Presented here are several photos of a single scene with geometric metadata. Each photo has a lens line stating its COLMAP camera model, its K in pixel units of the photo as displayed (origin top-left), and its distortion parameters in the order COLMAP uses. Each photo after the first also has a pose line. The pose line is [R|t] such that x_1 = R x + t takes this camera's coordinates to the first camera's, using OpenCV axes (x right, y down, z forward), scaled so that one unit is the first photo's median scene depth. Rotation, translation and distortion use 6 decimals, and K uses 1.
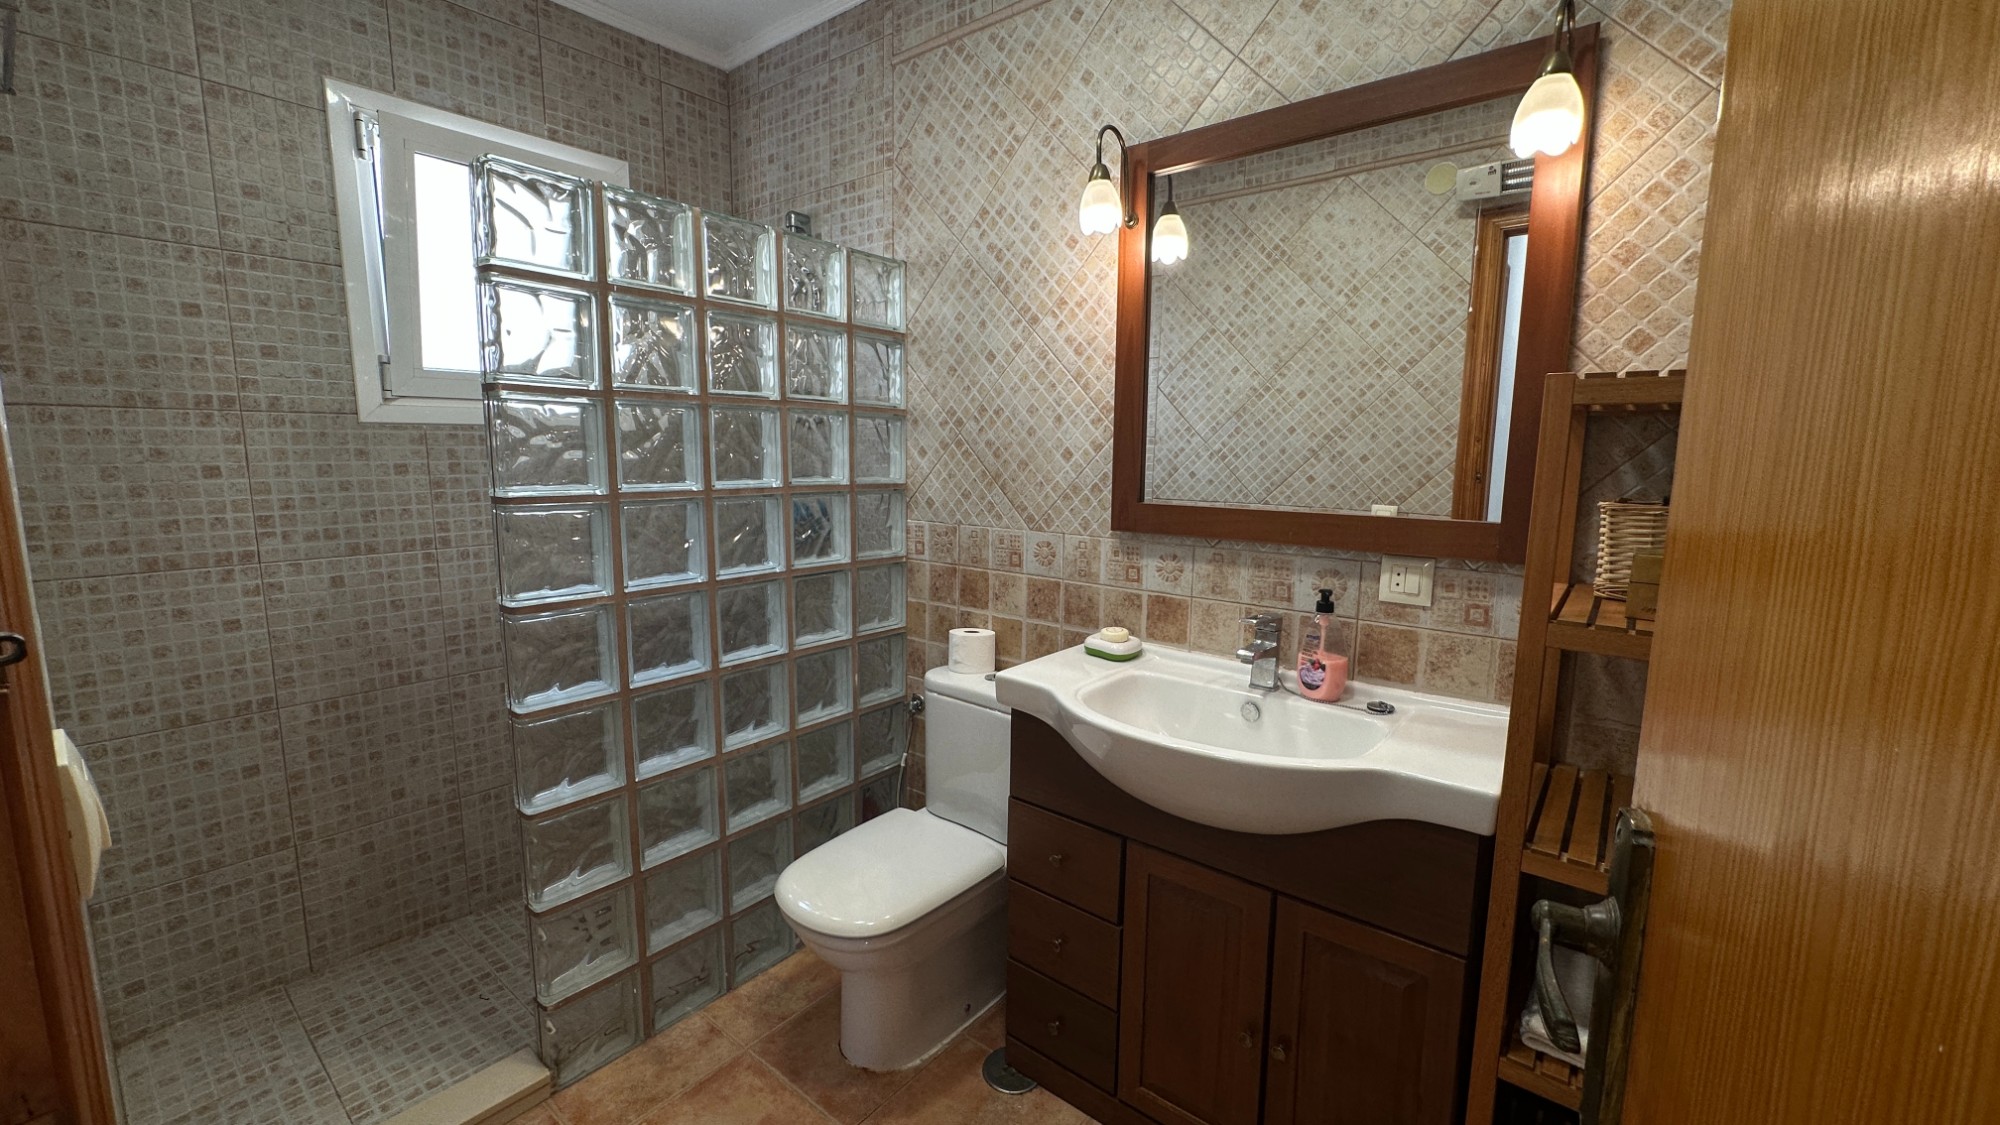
lens RADIAL K [[795.9, 0, 998.2], [0, 795.9, 560.5], [0, 0, 1]] dist [-0.000190, 0.000165]
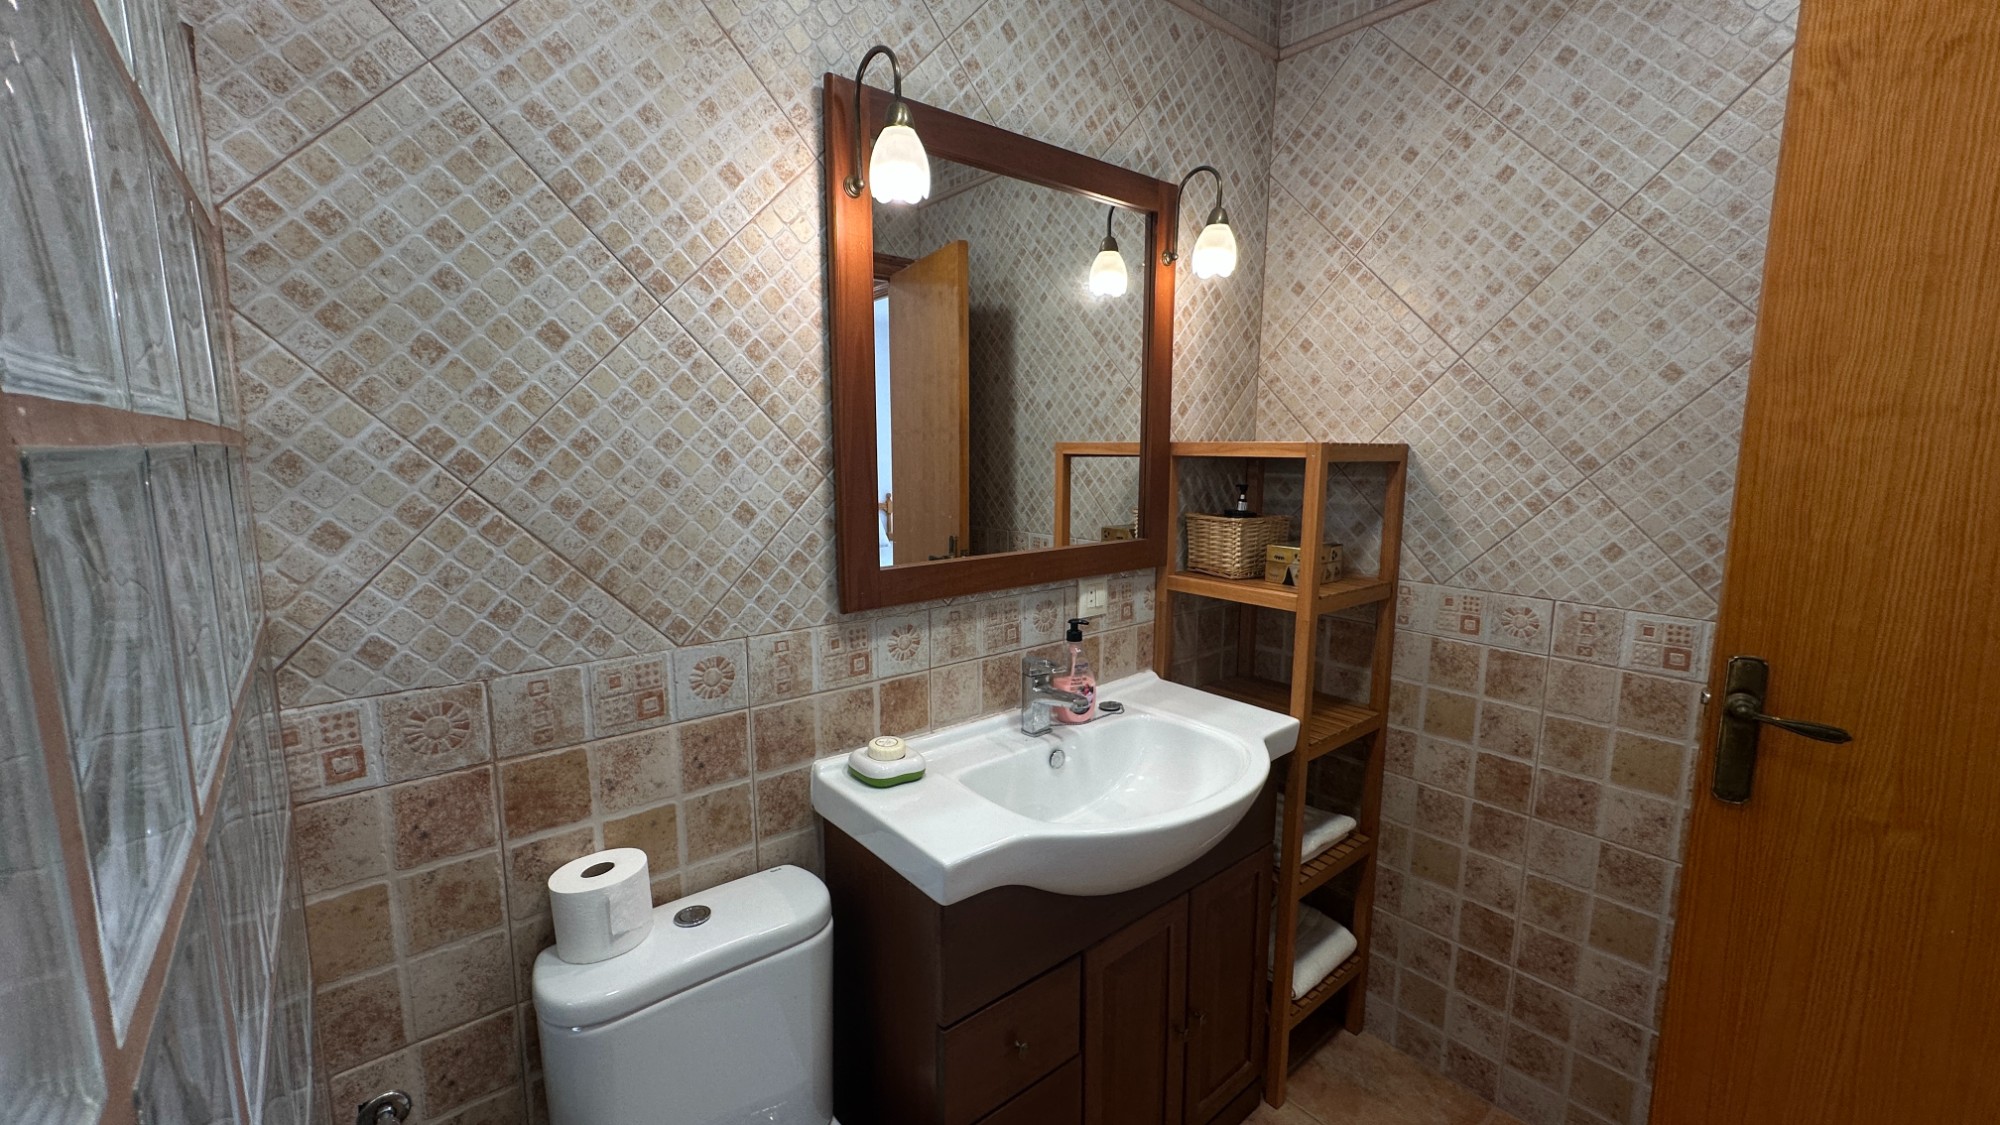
lens RADIAL K [[795.9, 0, 996.7], [0, 795.9, 558.2], [0, 0, 1]] dist [-0.000190, 0.000165]
pose [[0.193842, -0.151381, 0.969283, -0.493717], [0.136799, 0.982541, 0.126094, -0.151129], [-0.971448, 0.108155, 0.211167, 0.674812]]
